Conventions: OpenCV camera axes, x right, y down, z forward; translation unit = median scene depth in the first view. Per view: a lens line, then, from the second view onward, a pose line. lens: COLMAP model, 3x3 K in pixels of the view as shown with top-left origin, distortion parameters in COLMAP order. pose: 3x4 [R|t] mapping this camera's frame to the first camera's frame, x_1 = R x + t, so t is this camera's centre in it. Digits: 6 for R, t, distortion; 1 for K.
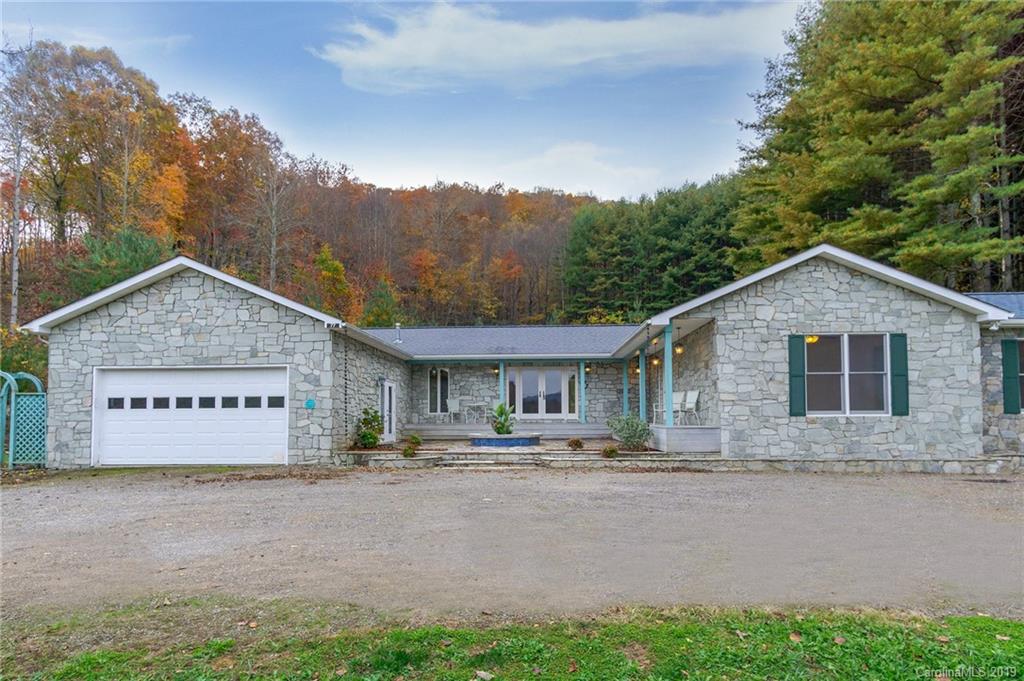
lens RADIAL K [[561.1, 0, 530.9], [0, 561.1, 343.8], [0, 0, 1]] dist [0.004943, 0.000798]
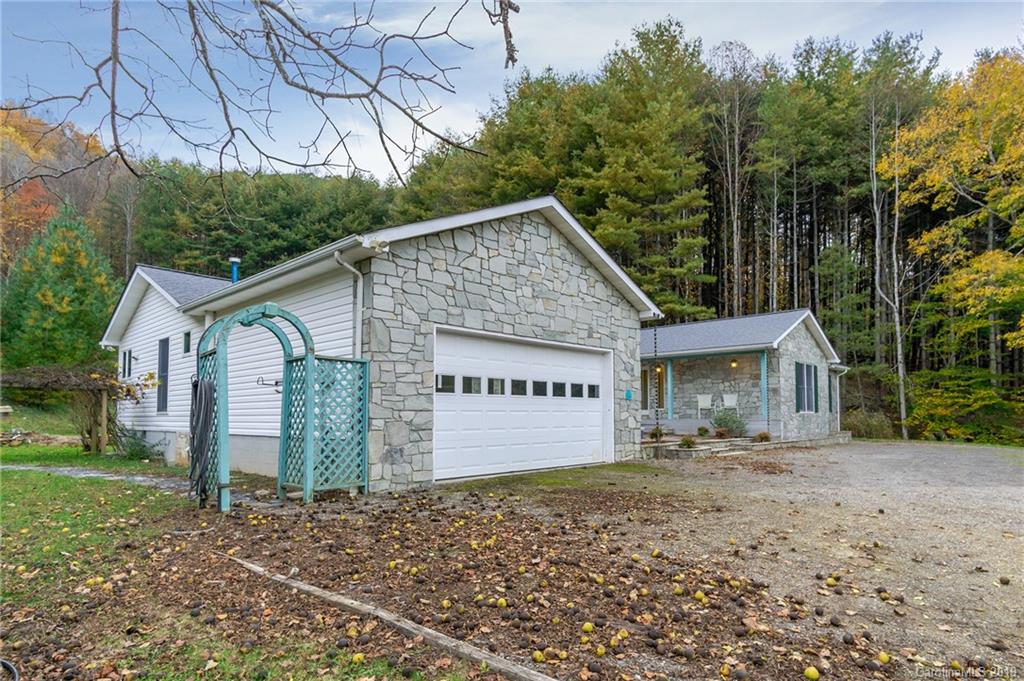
lens RADIAL K [[561.1, 0, 530.9], [0, 561.1, 343.8], [0, 0, 1]] dist [0.004943, 0.000798]
pose [[0.641968, 0.101504, 0.759983, -1.178196], [-0.097384, 0.993965, -0.050494, 0.083437], [-0.760522, -0.041594, 0.647978, 0.511576]]
